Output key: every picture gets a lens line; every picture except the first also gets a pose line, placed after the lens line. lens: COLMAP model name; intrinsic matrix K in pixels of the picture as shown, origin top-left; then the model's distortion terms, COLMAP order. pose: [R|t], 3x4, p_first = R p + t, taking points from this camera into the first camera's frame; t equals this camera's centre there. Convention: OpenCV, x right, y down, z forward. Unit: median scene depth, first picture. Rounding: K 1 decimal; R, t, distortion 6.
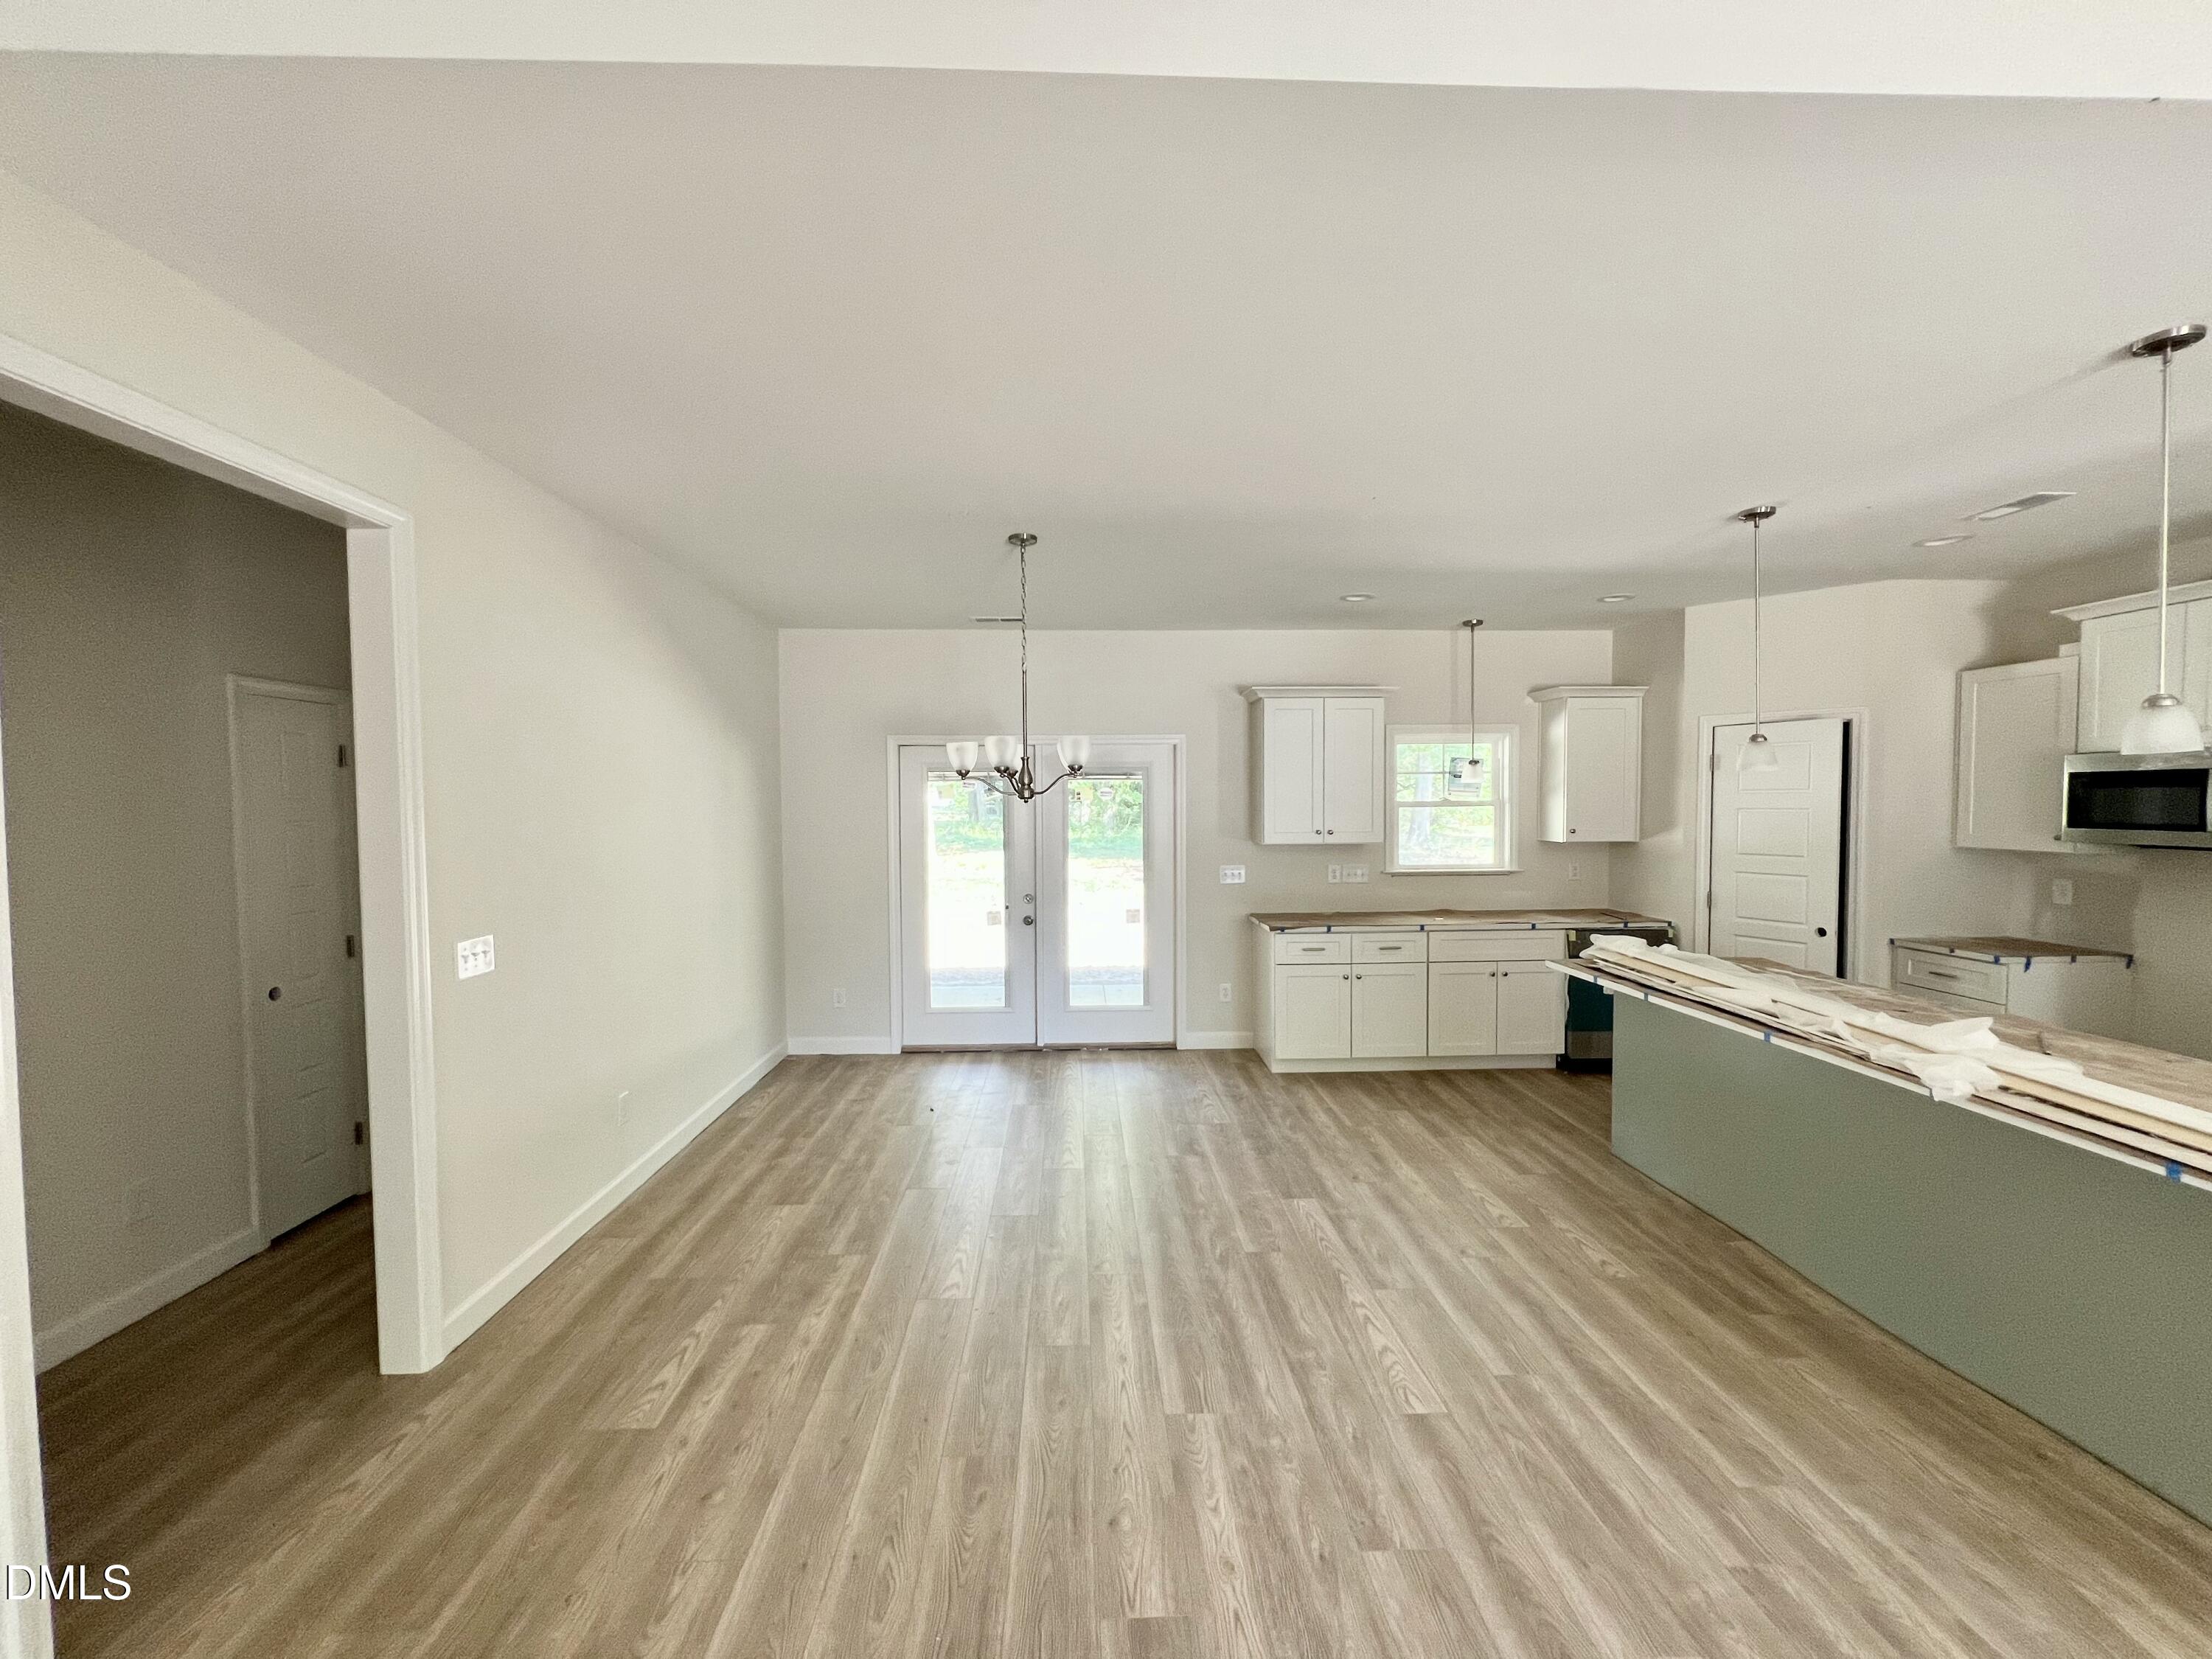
lens RADIAL K [[879.7, 0, 1102.5], [0, 879.7, 833.7], [0, 0, 1]] dist [-0.001315, 0.000135]
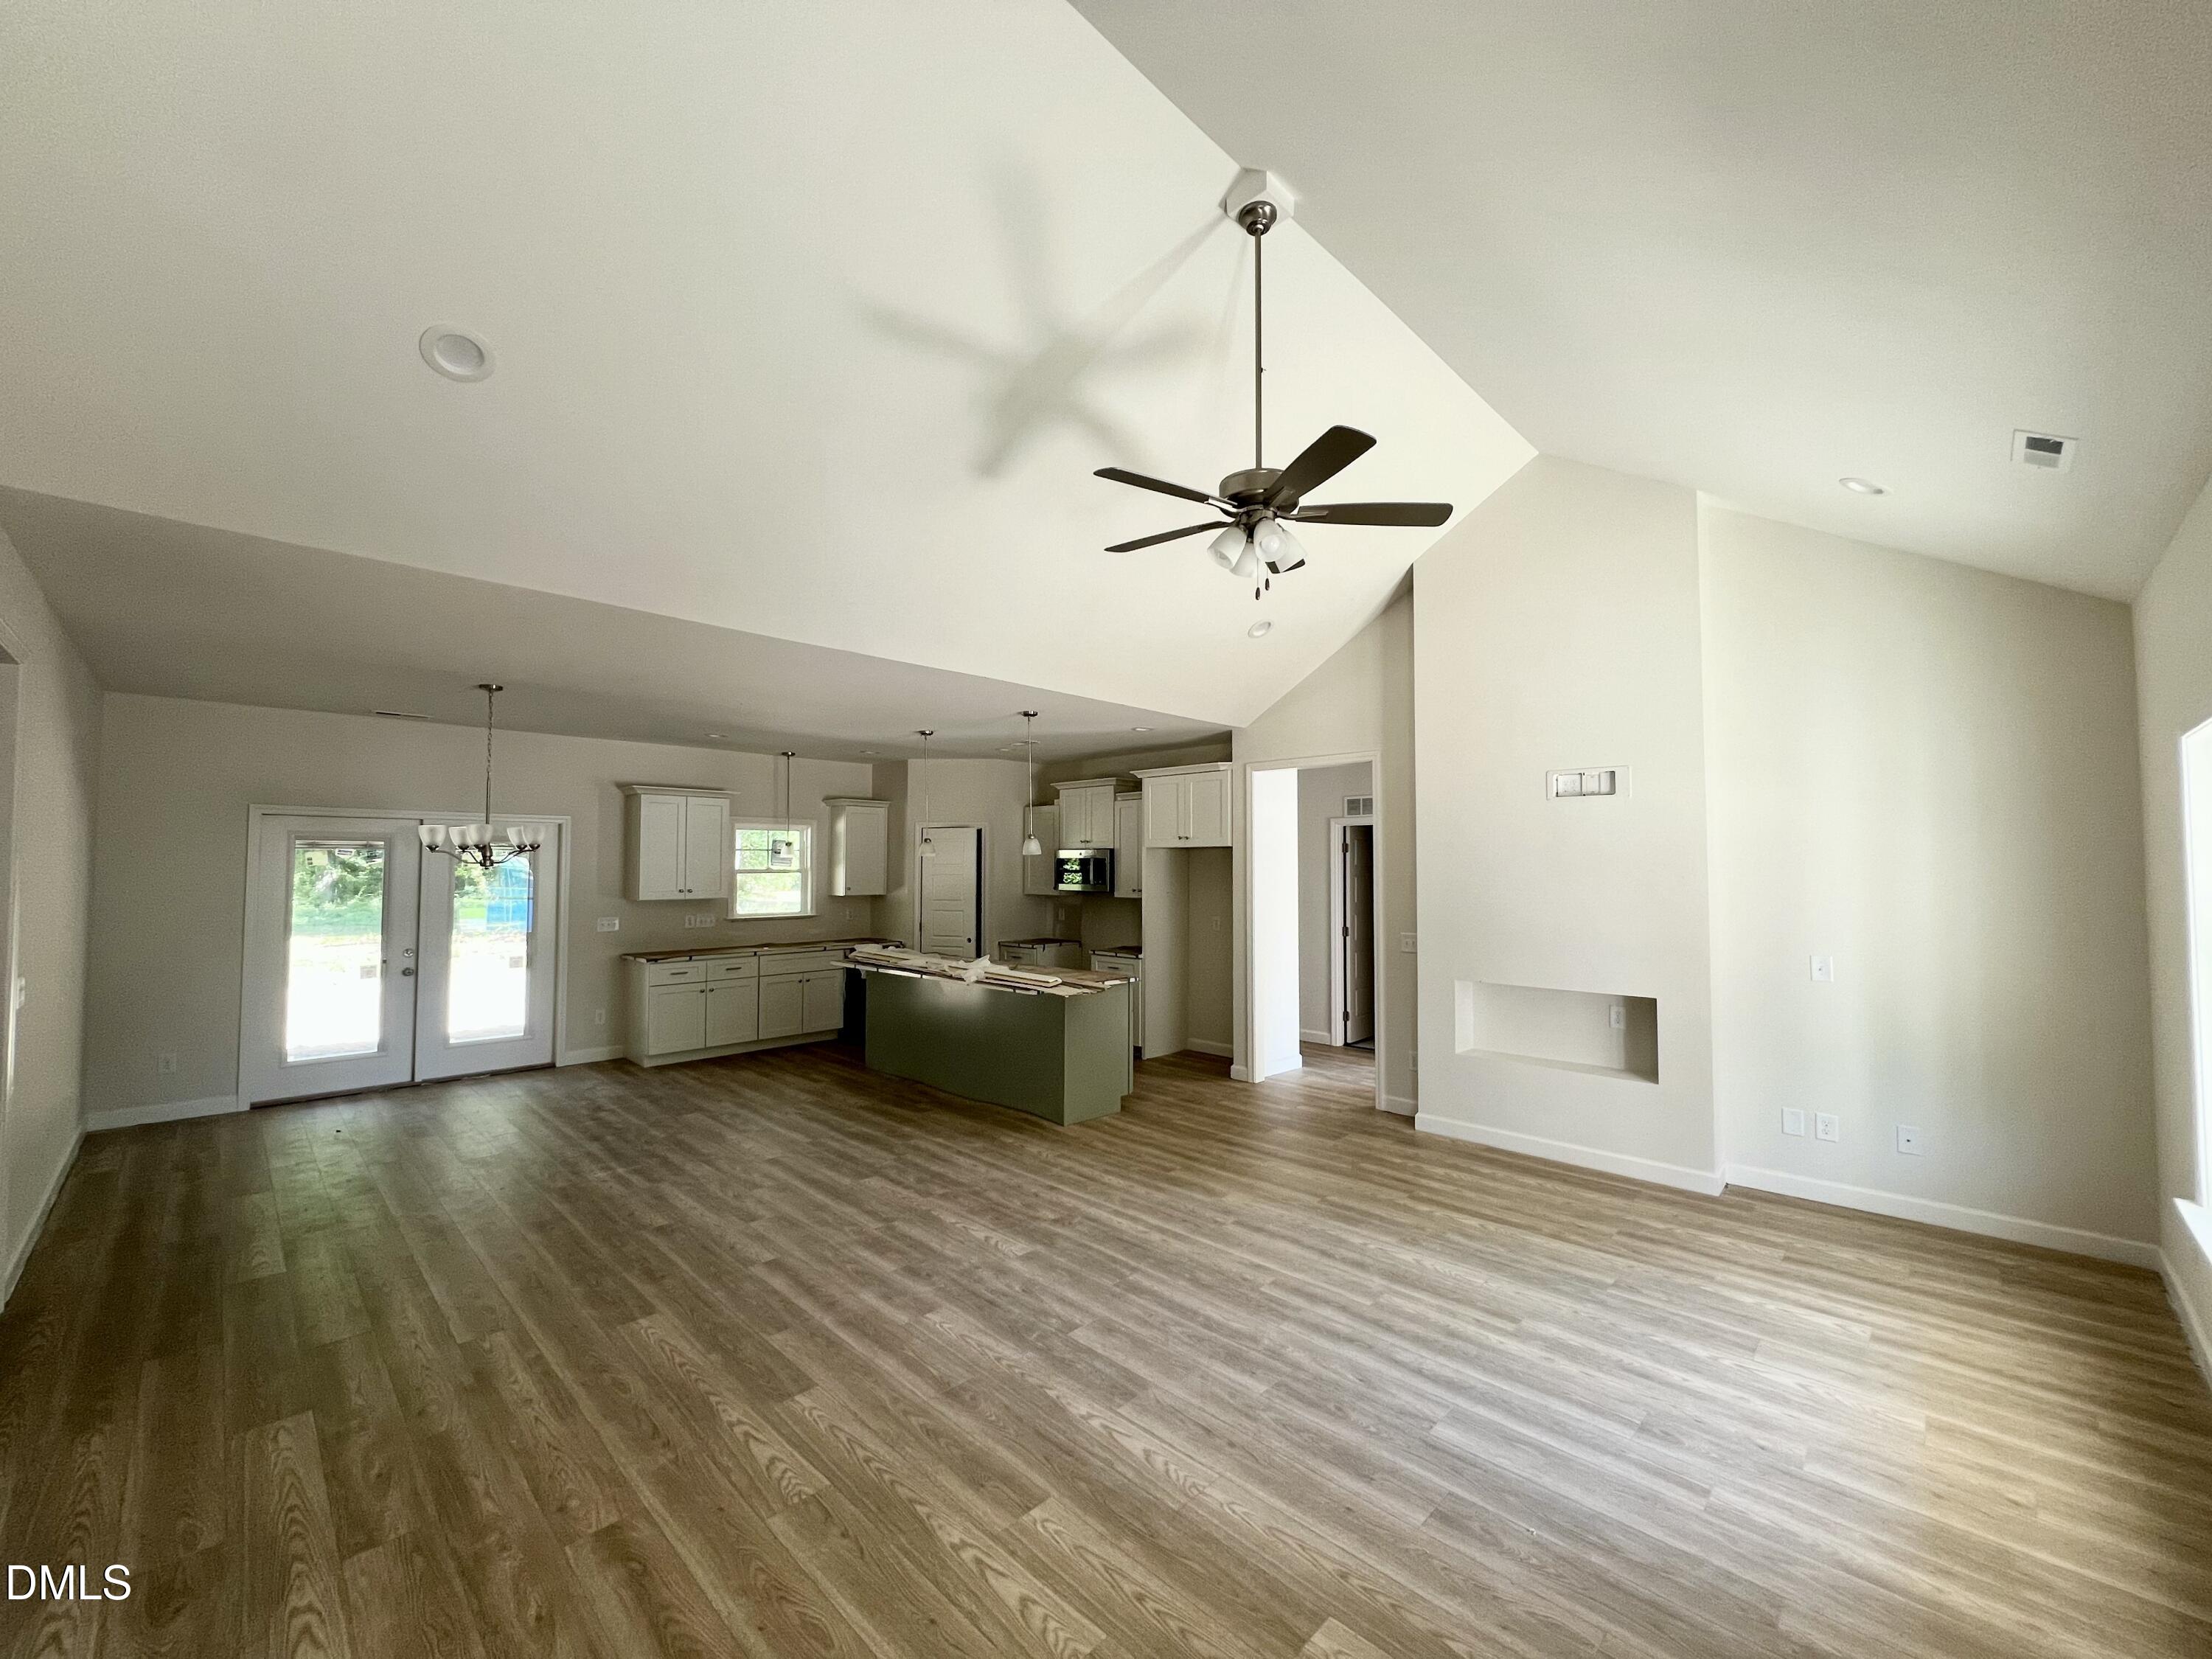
lens RADIAL K [[879.7, 0, 1102.5], [0, 879.7, 833.7], [0, 0, 1]] dist [-0.001315, 0.000135]
pose [[0.728208, 0.033379, 0.684543, -0.278740], [0.018808, 0.997464, -0.068645, 0.019344], [-0.685098, 0.062863, 0.725733, -0.592606]]
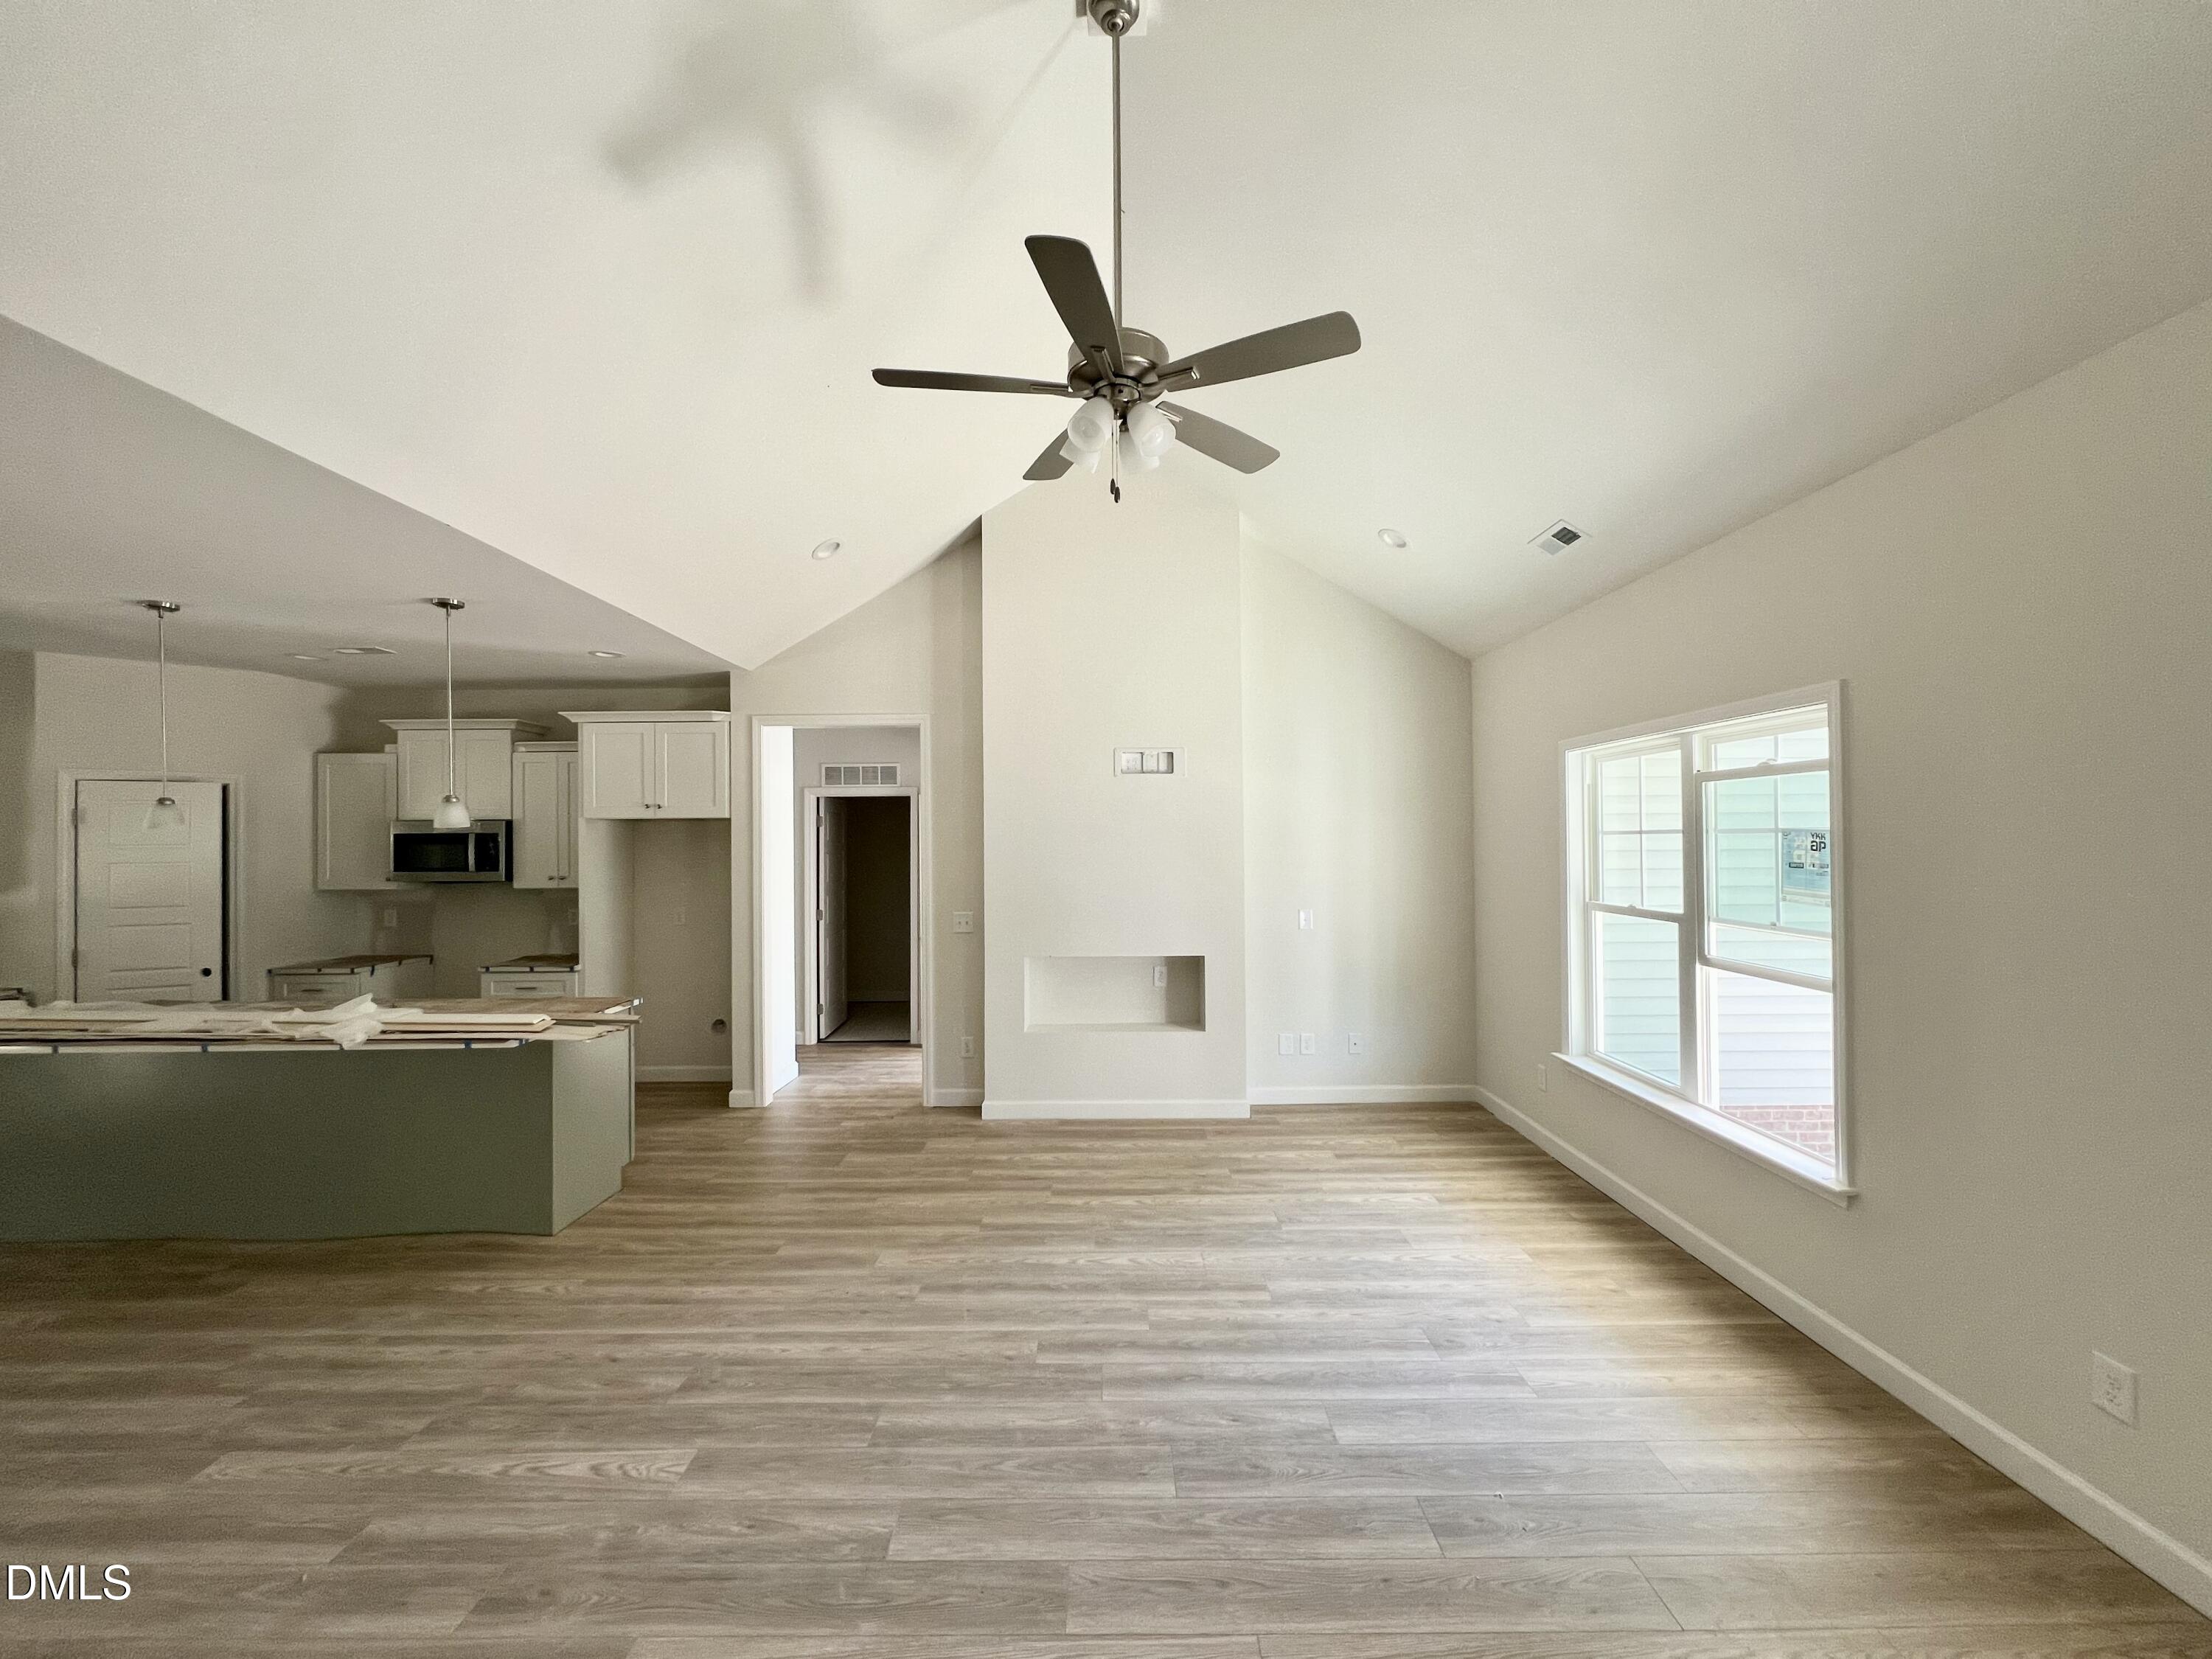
lens RADIAL K [[880.3, 0, 1105.8], [0, 880.3, 833.3], [0, 0, 1]] dist [-0.000683, 0.000192]
pose [[0.038515, 0.014262, 0.999156, -0.264842], [0.044481, 0.998883, -0.015972, 0.004247], [-0.998268, 0.045058, 0.037837, -0.196840]]
